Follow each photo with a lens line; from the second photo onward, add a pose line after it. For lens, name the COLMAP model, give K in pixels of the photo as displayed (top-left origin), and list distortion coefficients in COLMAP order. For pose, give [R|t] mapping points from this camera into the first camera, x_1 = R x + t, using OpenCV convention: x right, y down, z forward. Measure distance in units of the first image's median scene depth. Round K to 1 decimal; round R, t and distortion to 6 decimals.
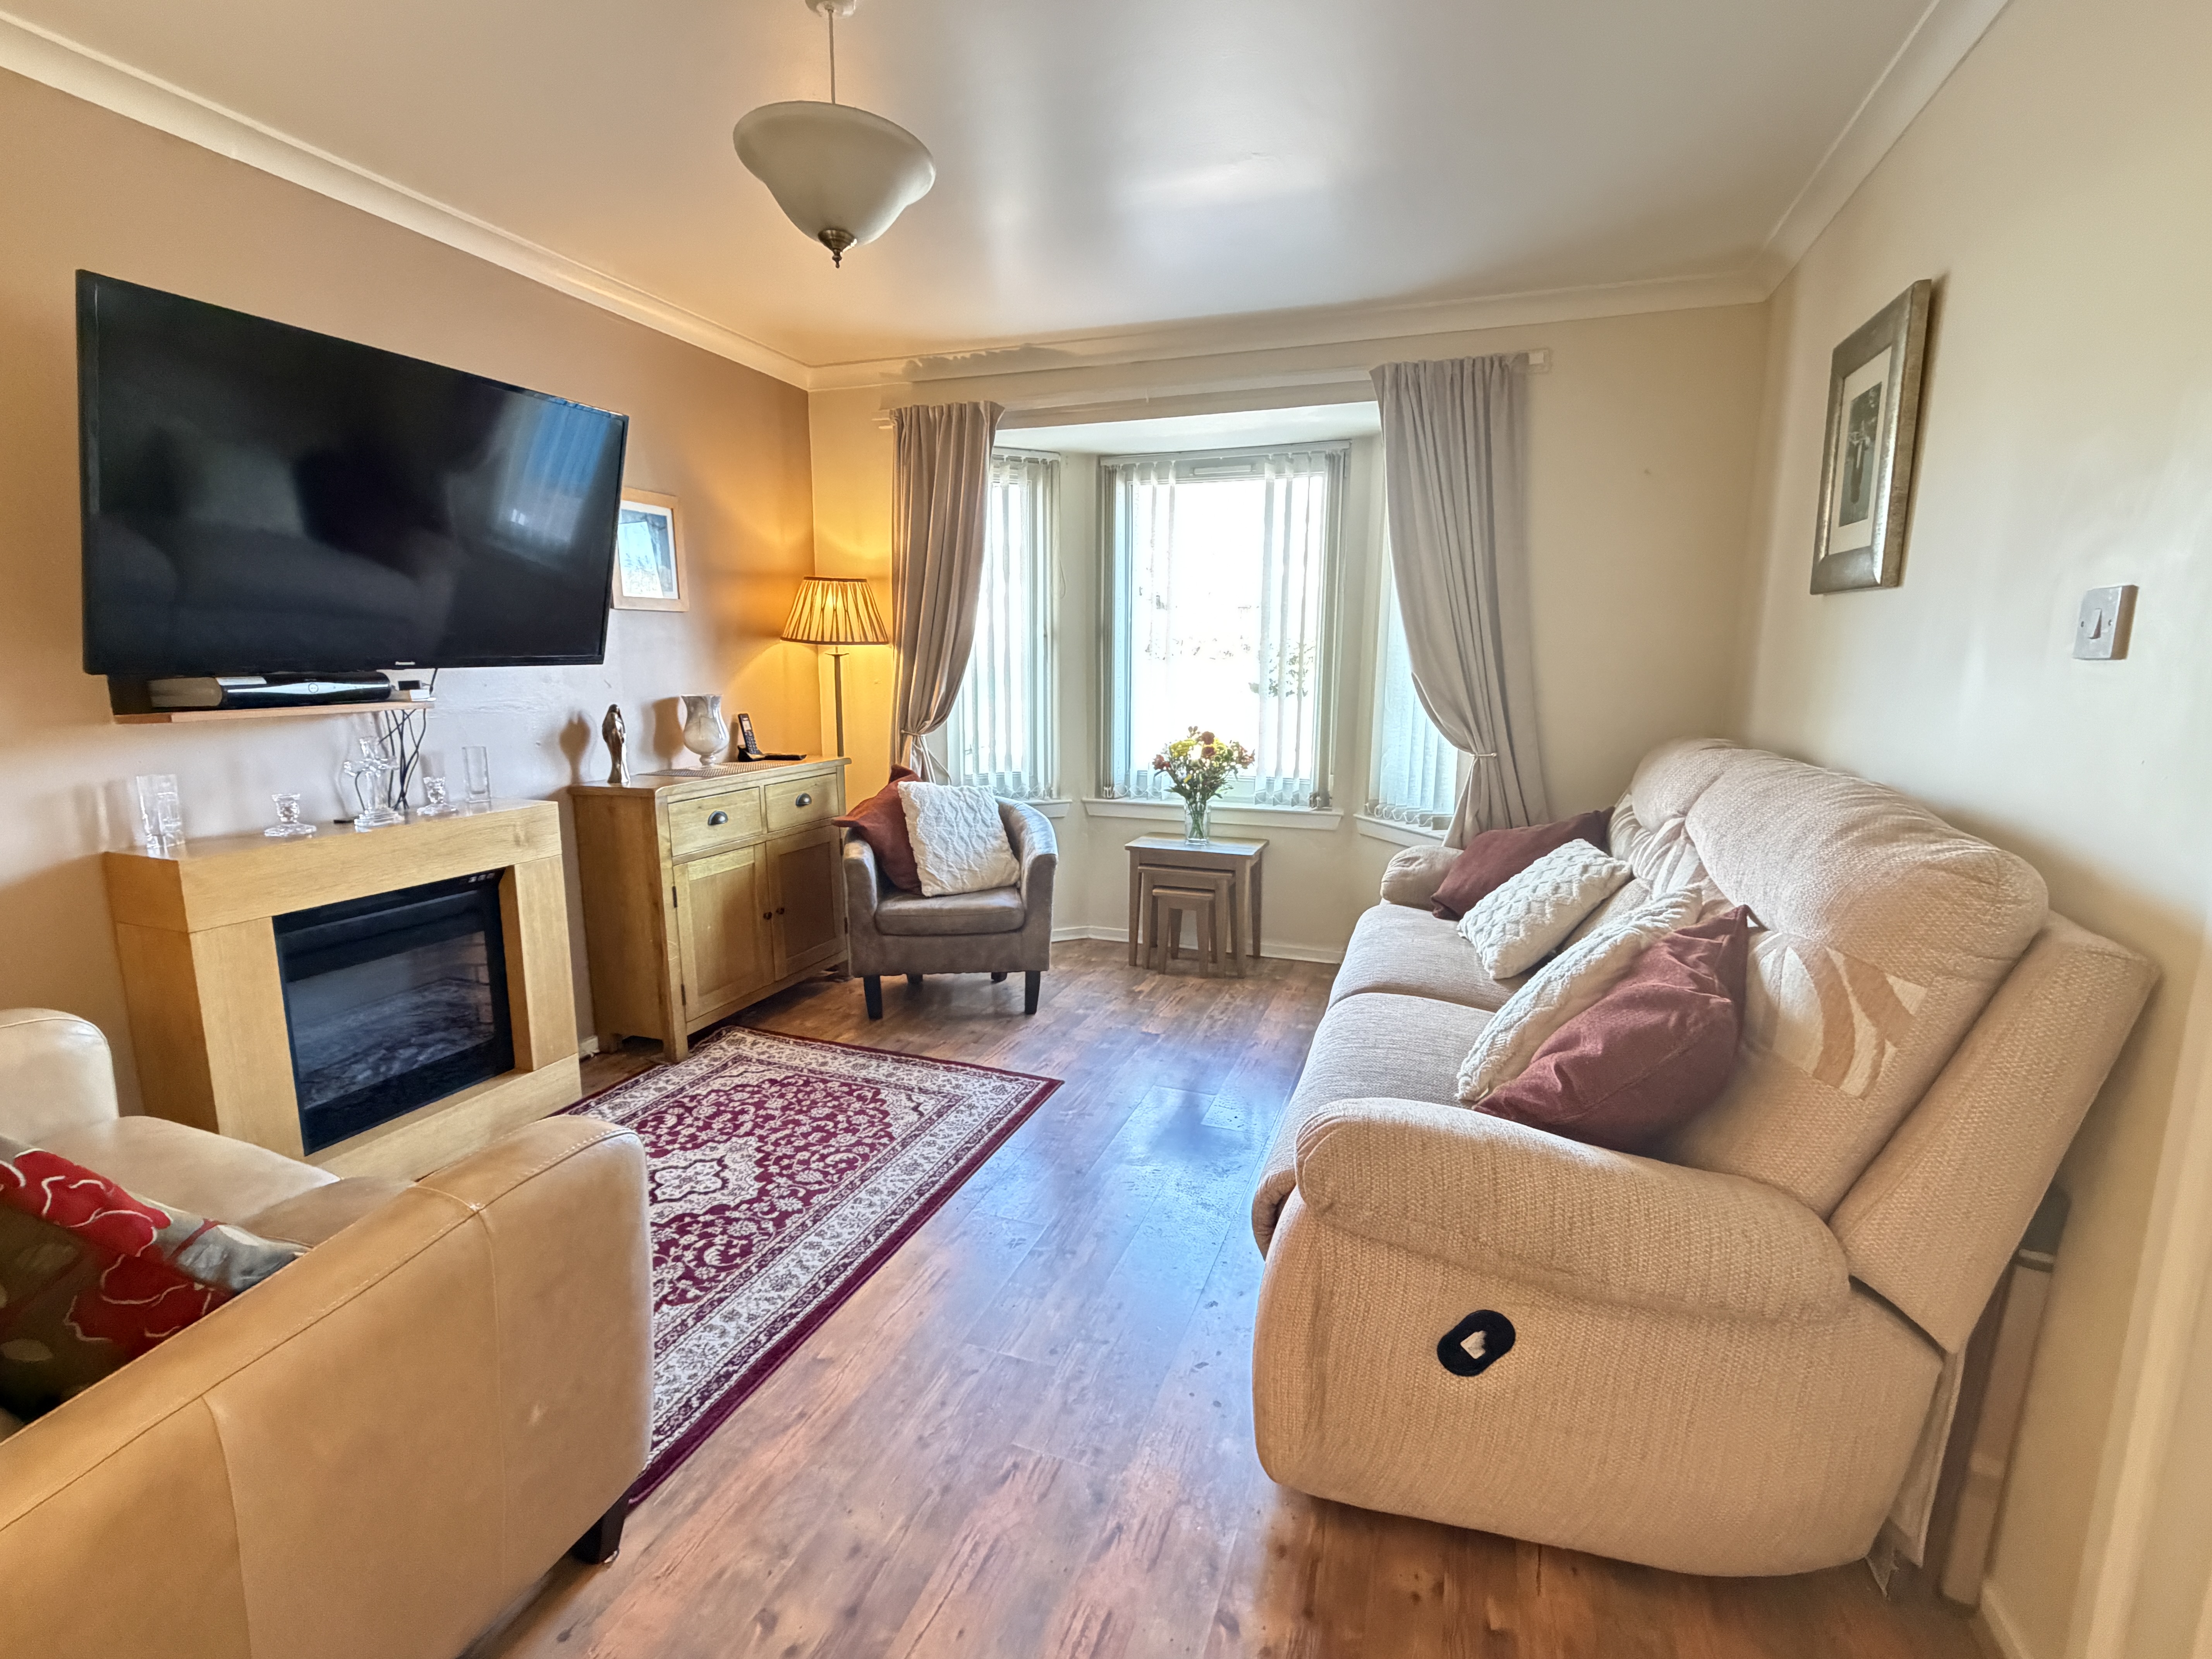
lens RADIAL K [[1030.3, 0, 1106.3], [0, 1030.3, 826.2], [0, 0, 1]] dist [0.000836, -0.000020]
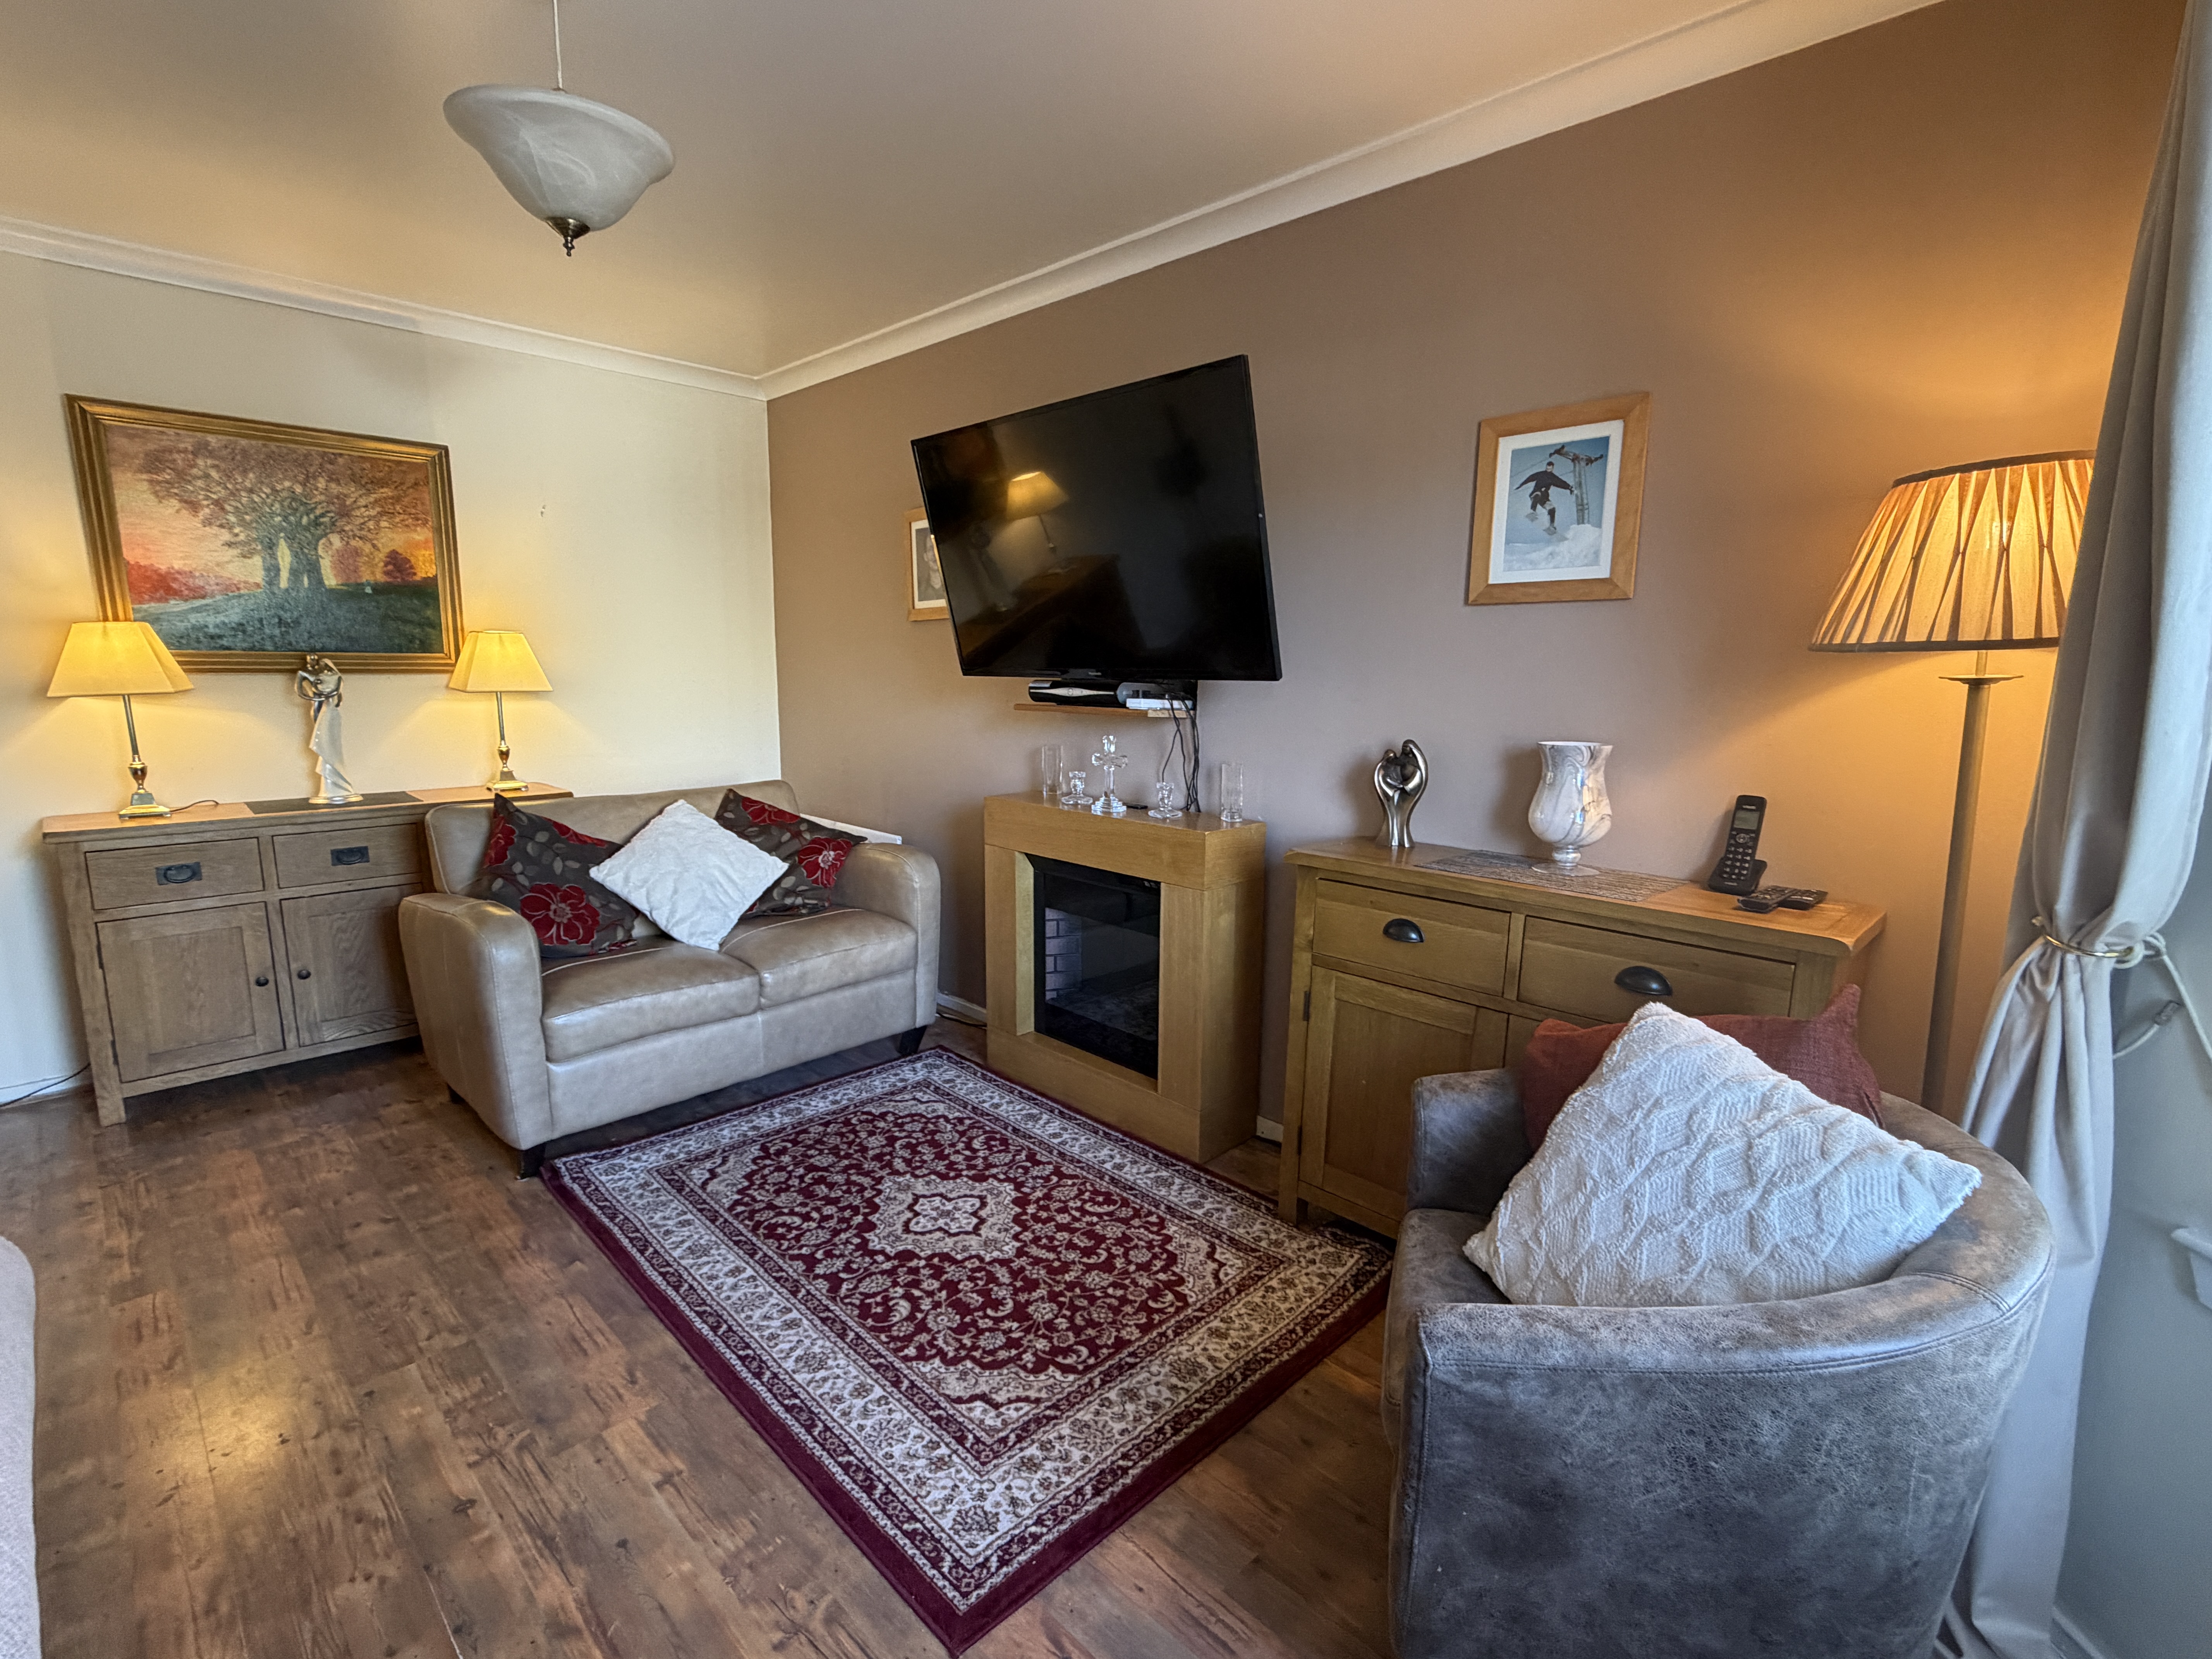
lens RADIAL K [[1030.3, 0, 1106.3], [0, 1030.3, 826.2], [0, 0, 1]] dist [0.000836, -0.000020]
pose [[-0.424841, 0.131155, -0.895717, 0.301504], [-0.164520, 0.961786, 0.218861, -0.209668], [0.890193, 0.240345, -0.387029, 1.269347]]
